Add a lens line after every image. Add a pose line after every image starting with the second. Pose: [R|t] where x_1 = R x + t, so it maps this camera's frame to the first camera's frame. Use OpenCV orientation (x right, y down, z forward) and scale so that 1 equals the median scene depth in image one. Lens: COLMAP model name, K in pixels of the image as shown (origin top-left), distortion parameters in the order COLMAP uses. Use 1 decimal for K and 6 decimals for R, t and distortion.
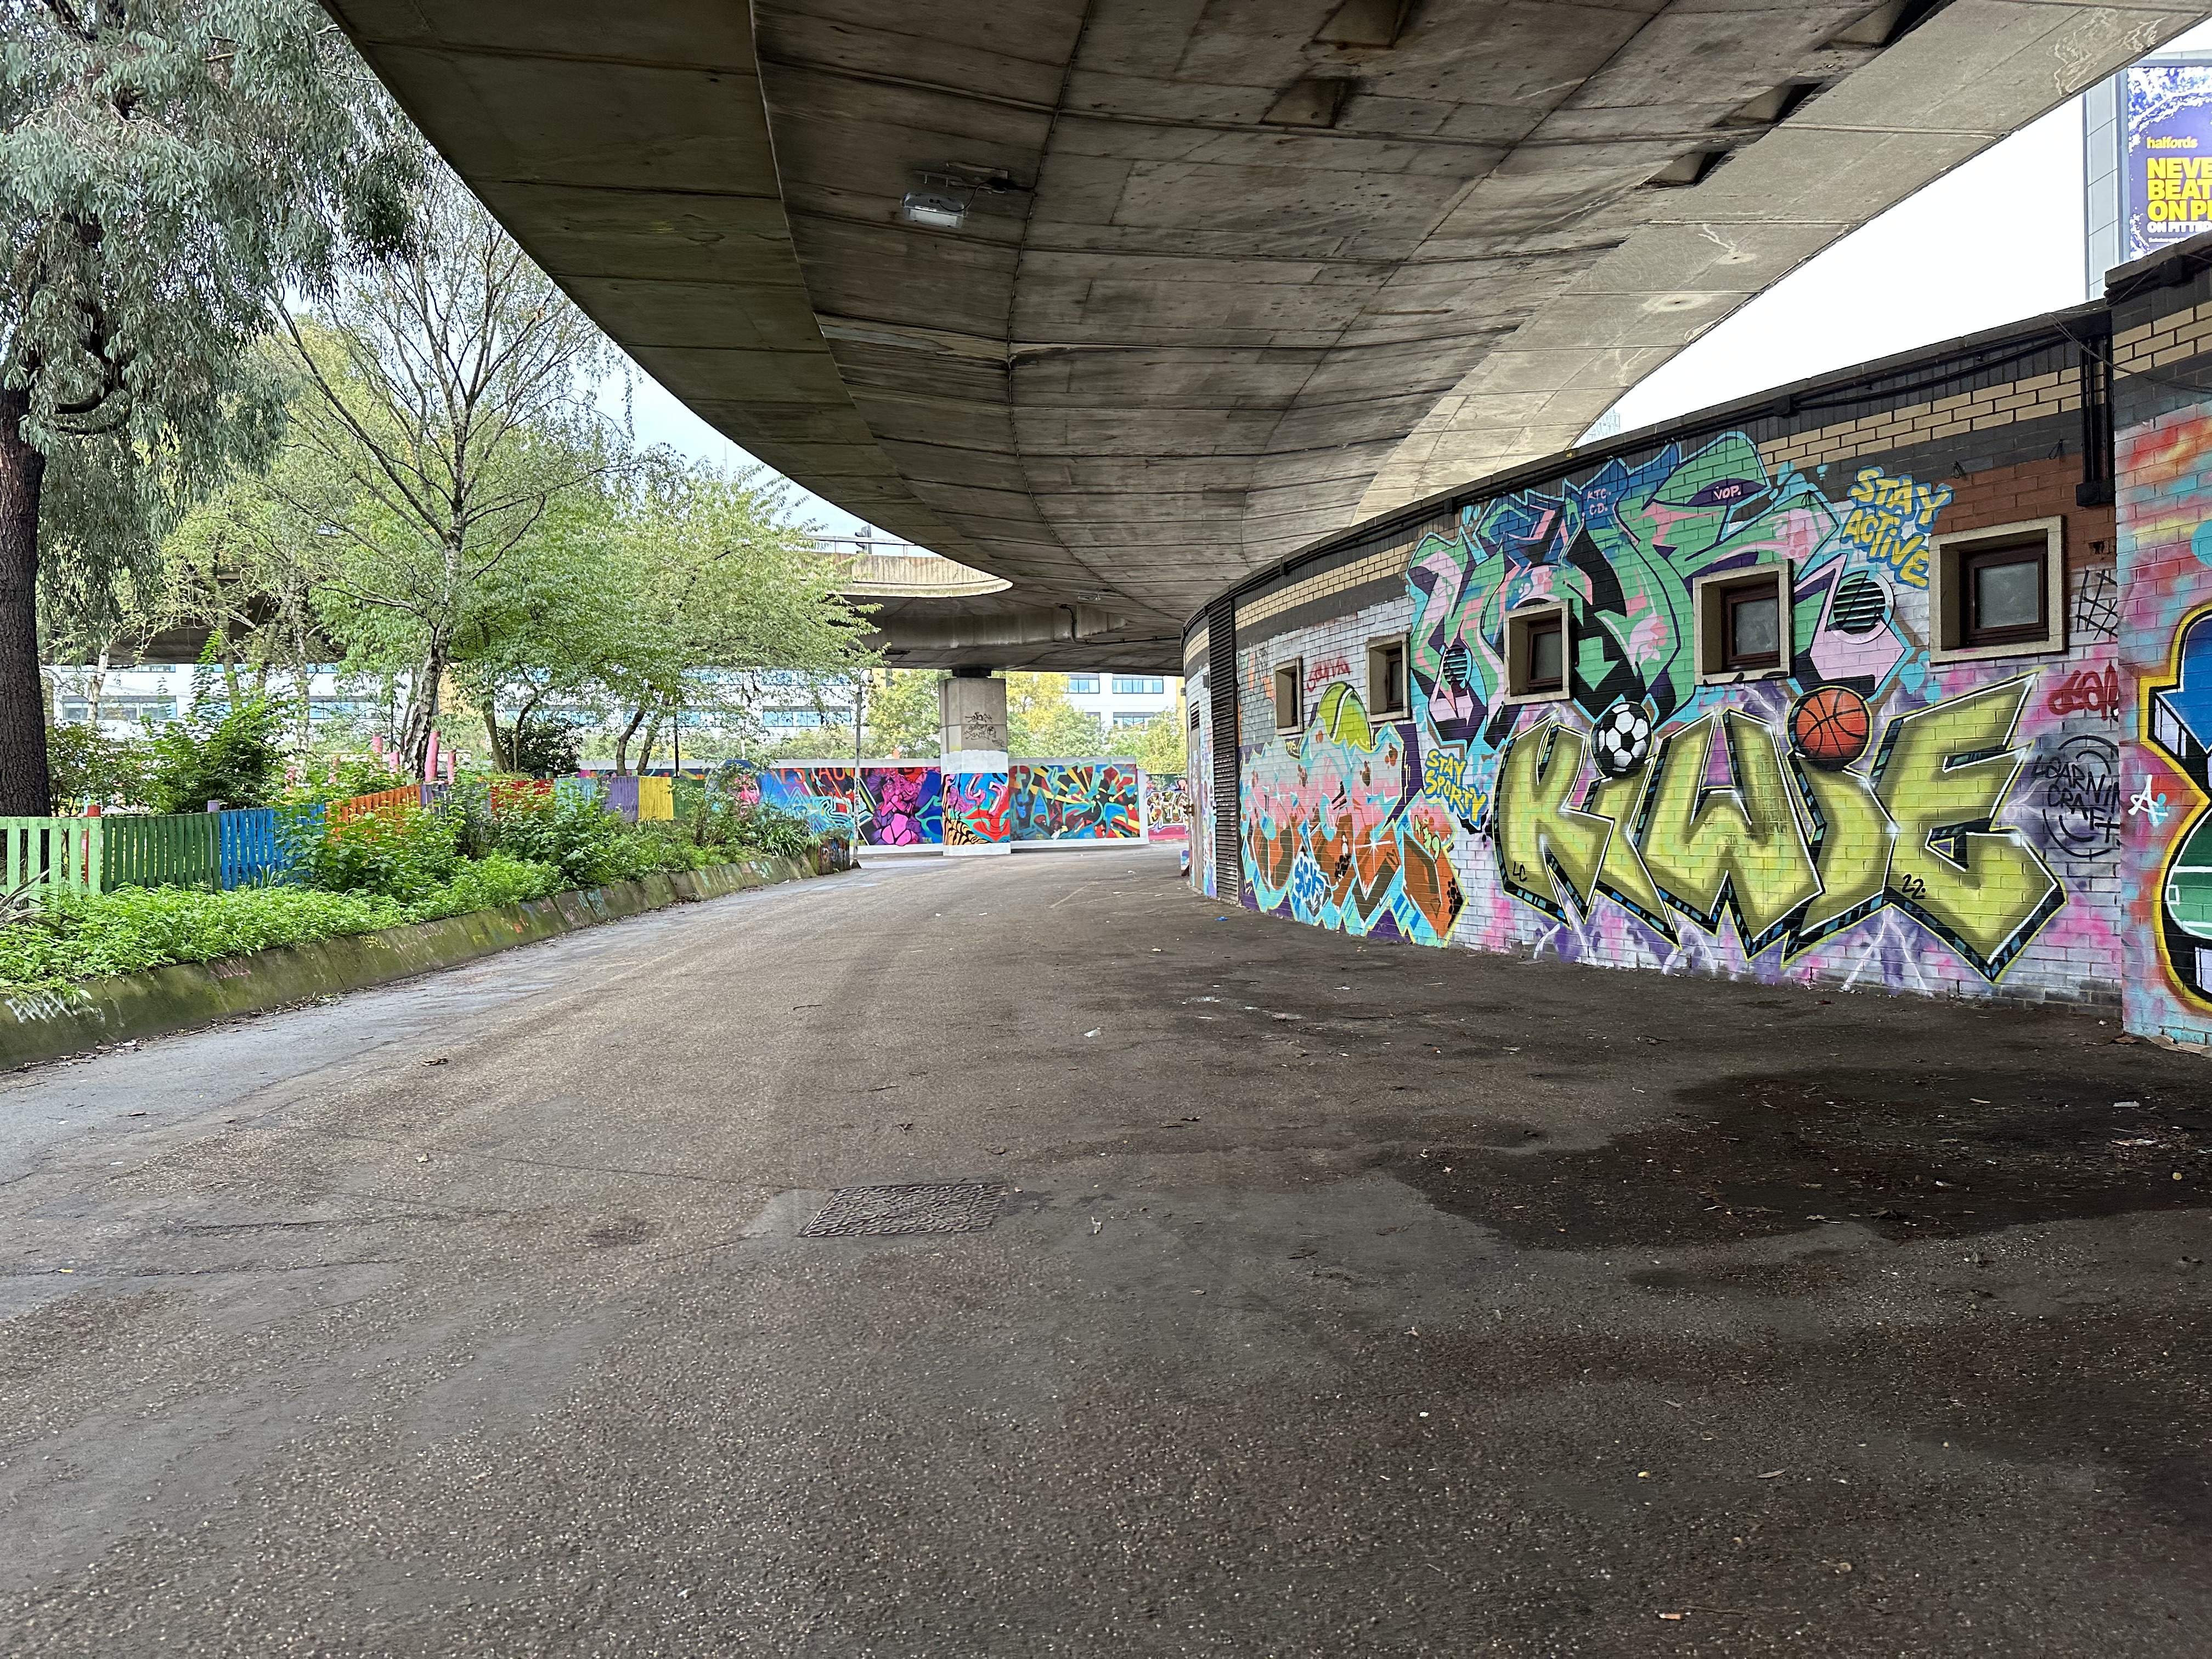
lens RADIAL K [[1523.4, 0, 1128.4], [0, 1523.4, 842.7], [0, 0, 1]] dist [0.088838, -0.137424]
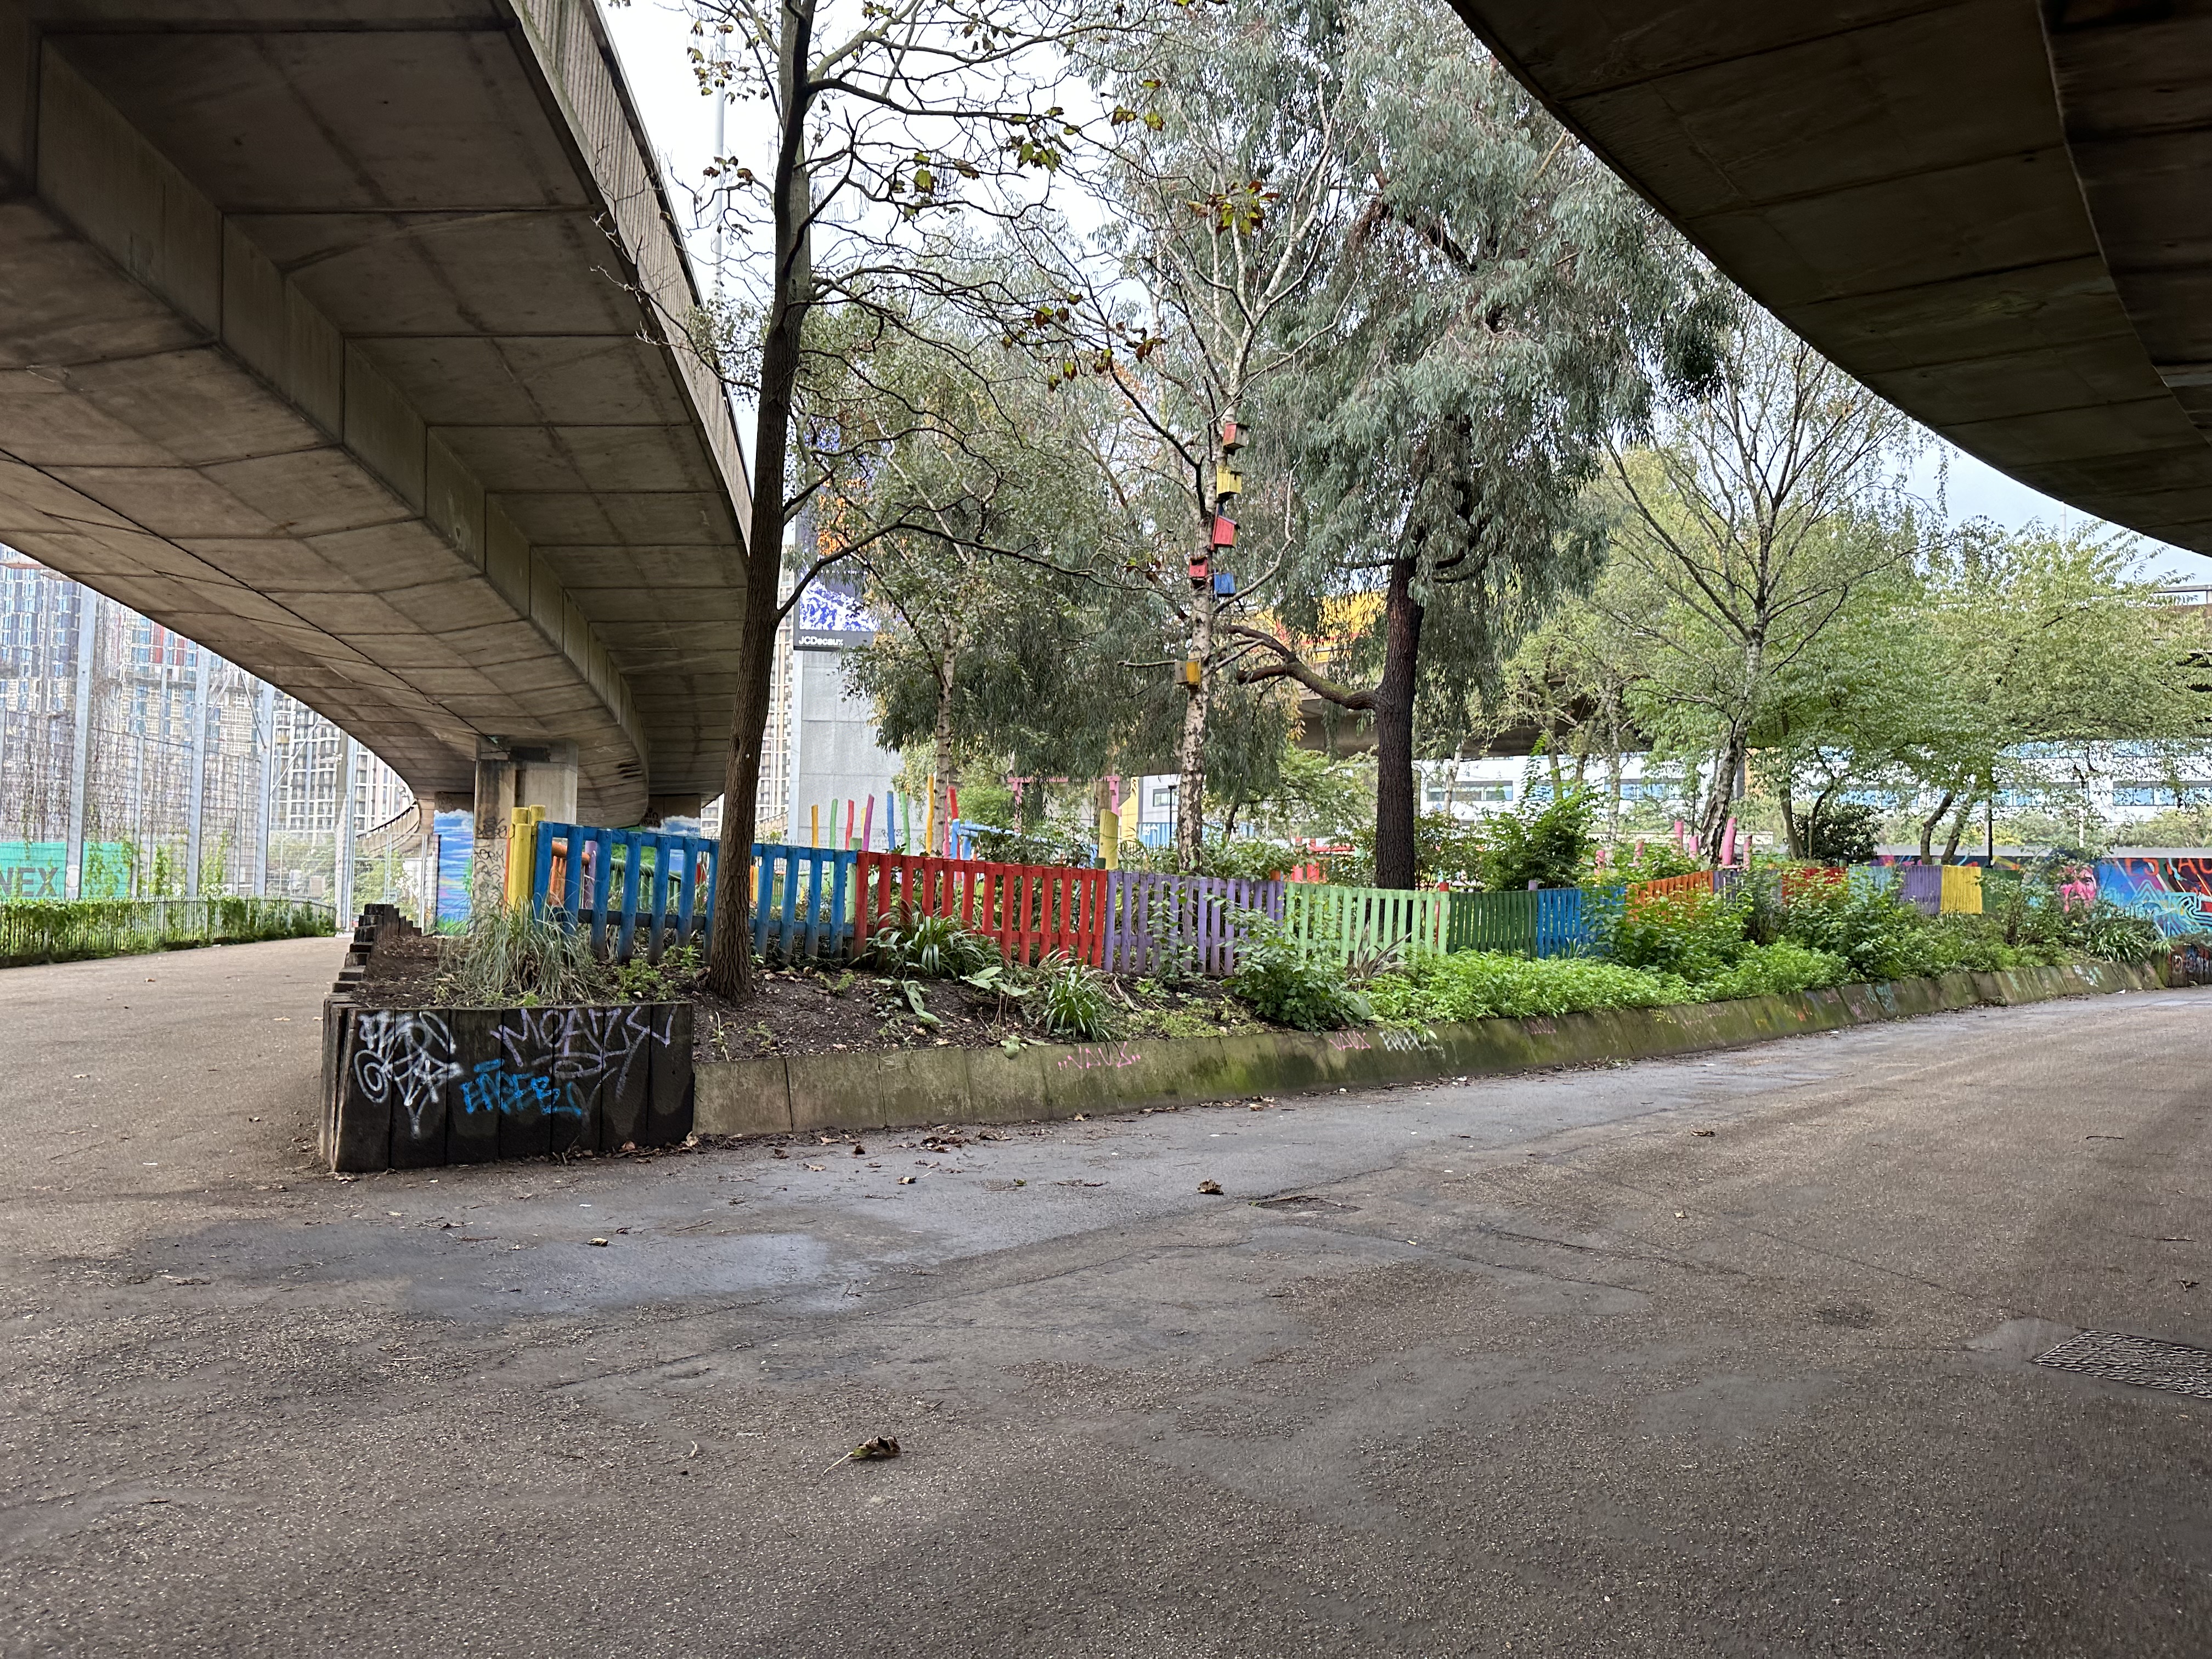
lens RADIAL K [[1546.1, 0, 1115.5], [0, 1546.1, 828.3], [0, 0, 1]] dist [0.054004, -0.070736]
pose [[0.694044, 0.009065, -0.719875, 0.037291], [-0.052933, 0.997857, -0.038469, -0.006222], [0.717984, 0.064804, 0.693037, -0.053791]]
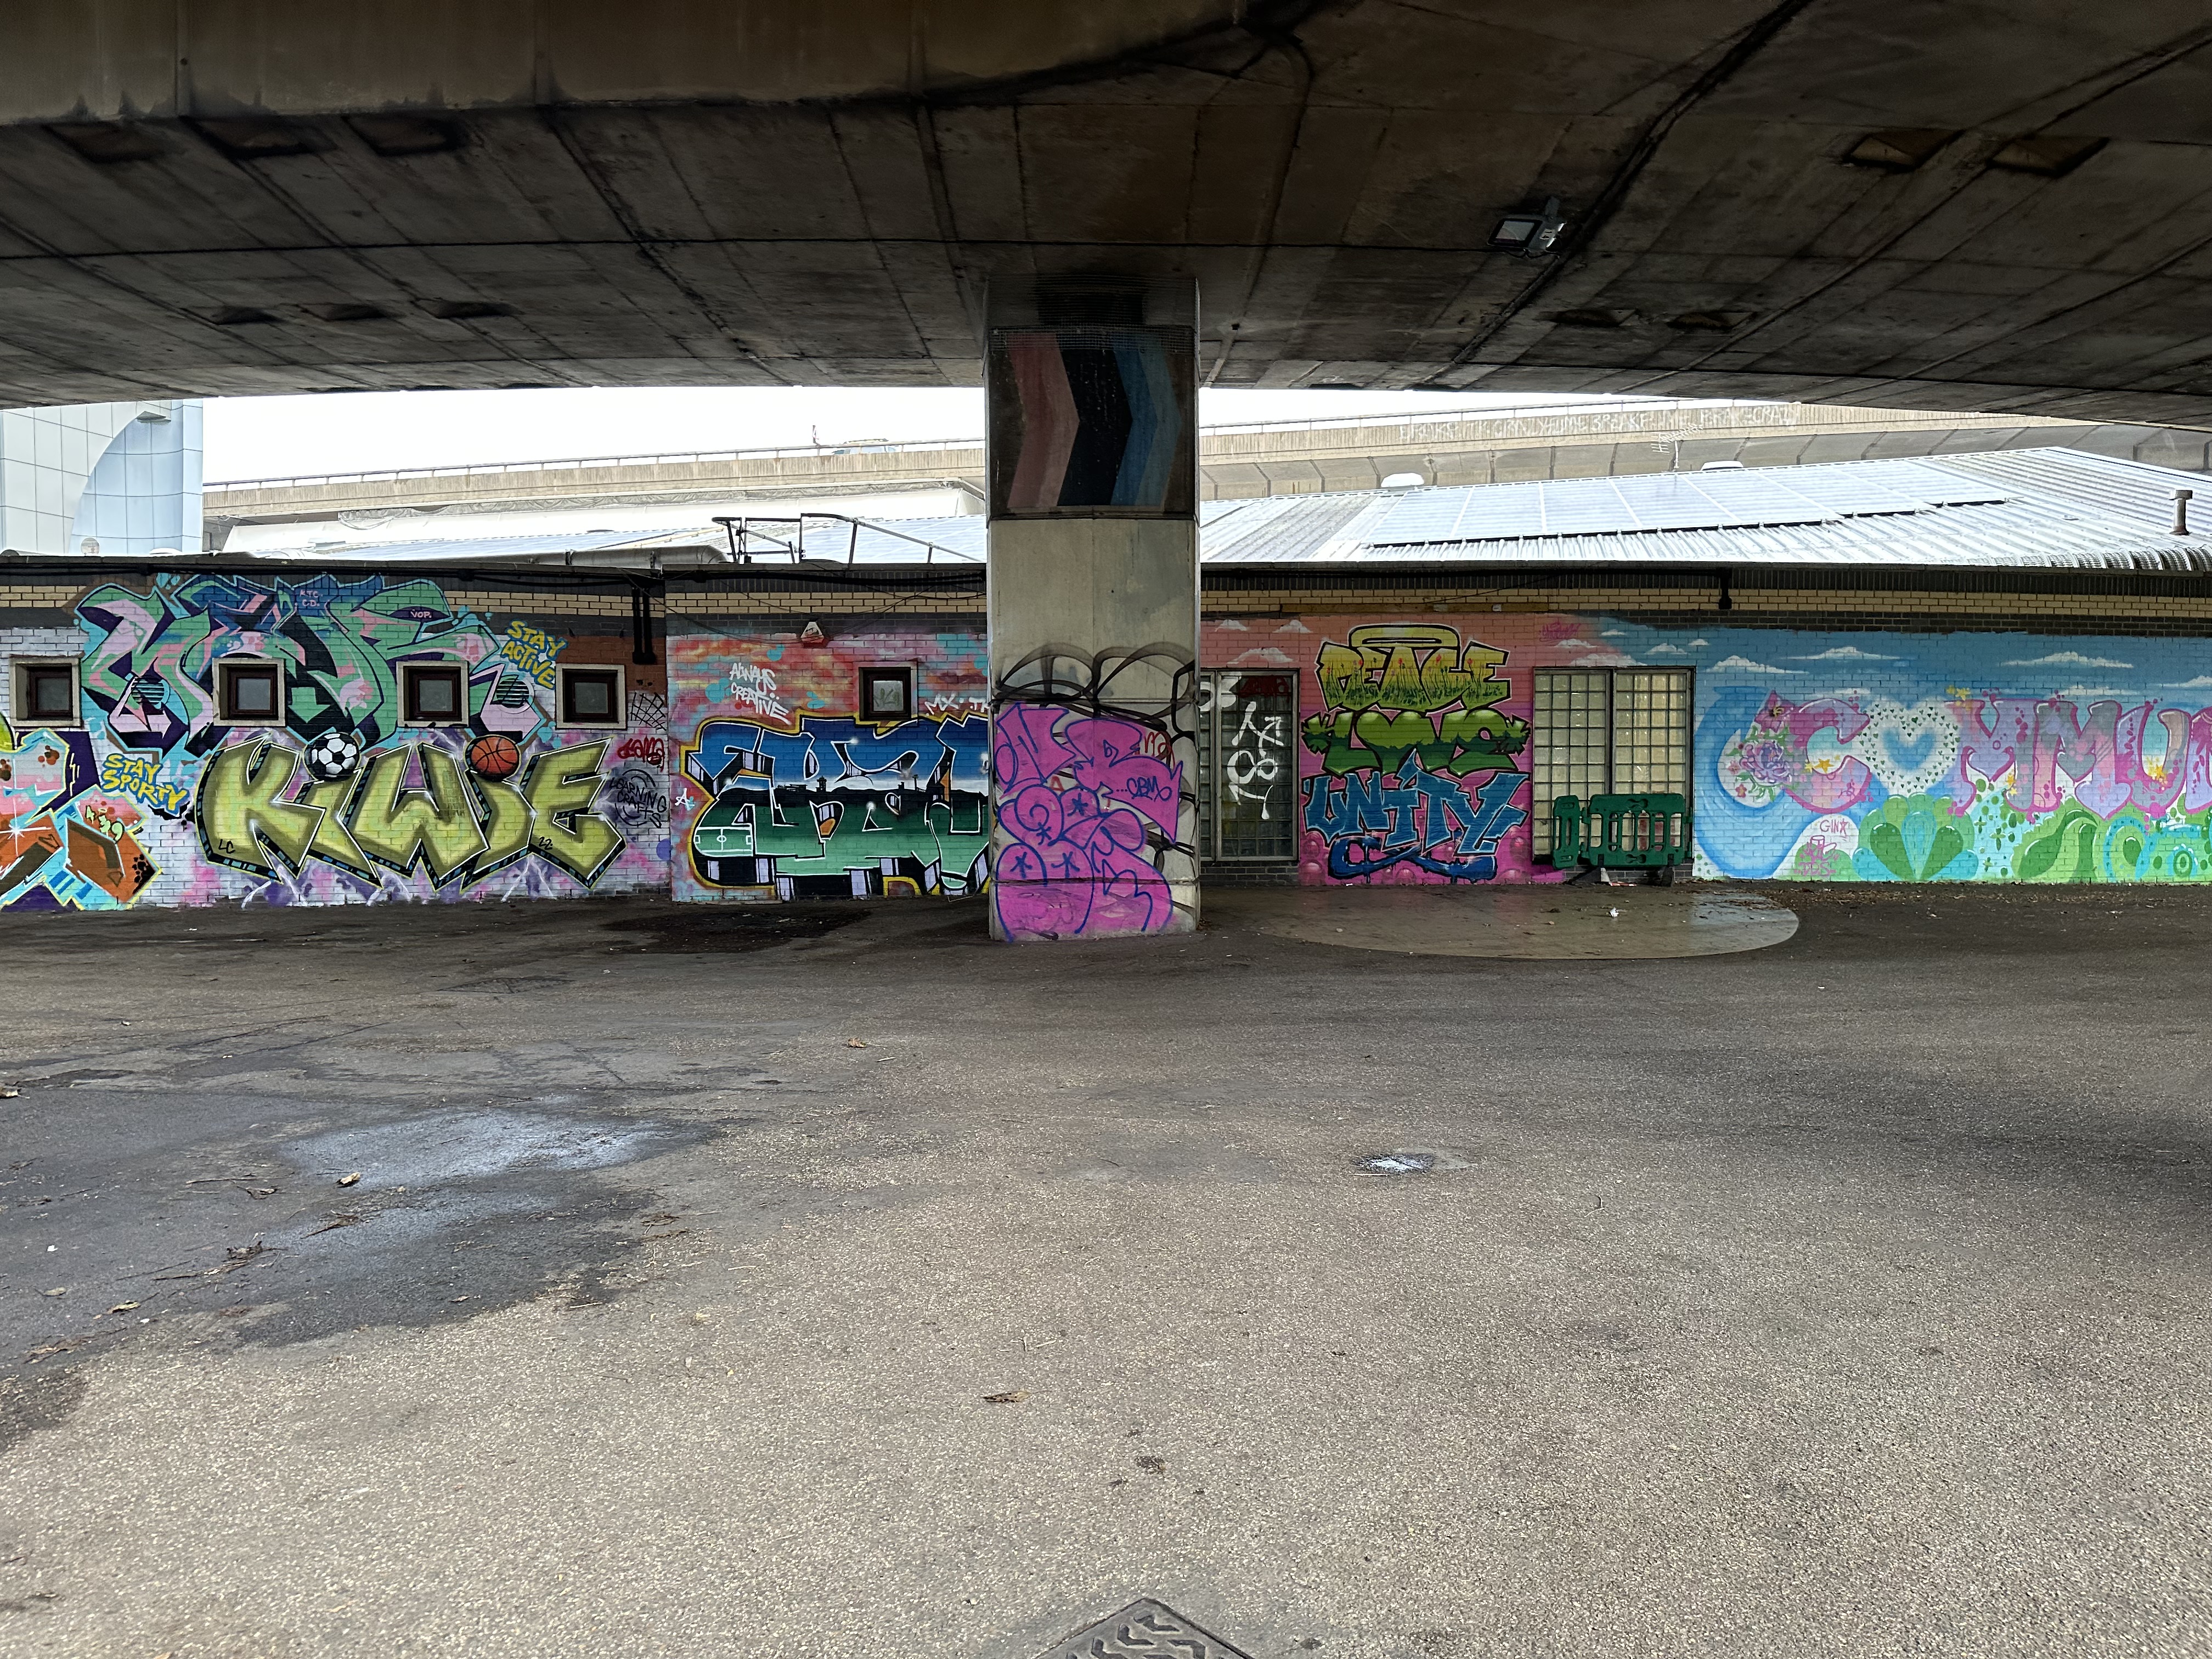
lens RADIAL K [[1537.9, 0, 1100.5], [0, 1537.9, 838.0], [0, 0, 1]] dist [0.024857, -0.032528]
pose [[0.293157, -0.008193, 0.956029, -0.773513], [0.019640, 0.999804, 0.002546, 0.021296], [-0.955863, 0.018030, 0.293261, -0.154072]]
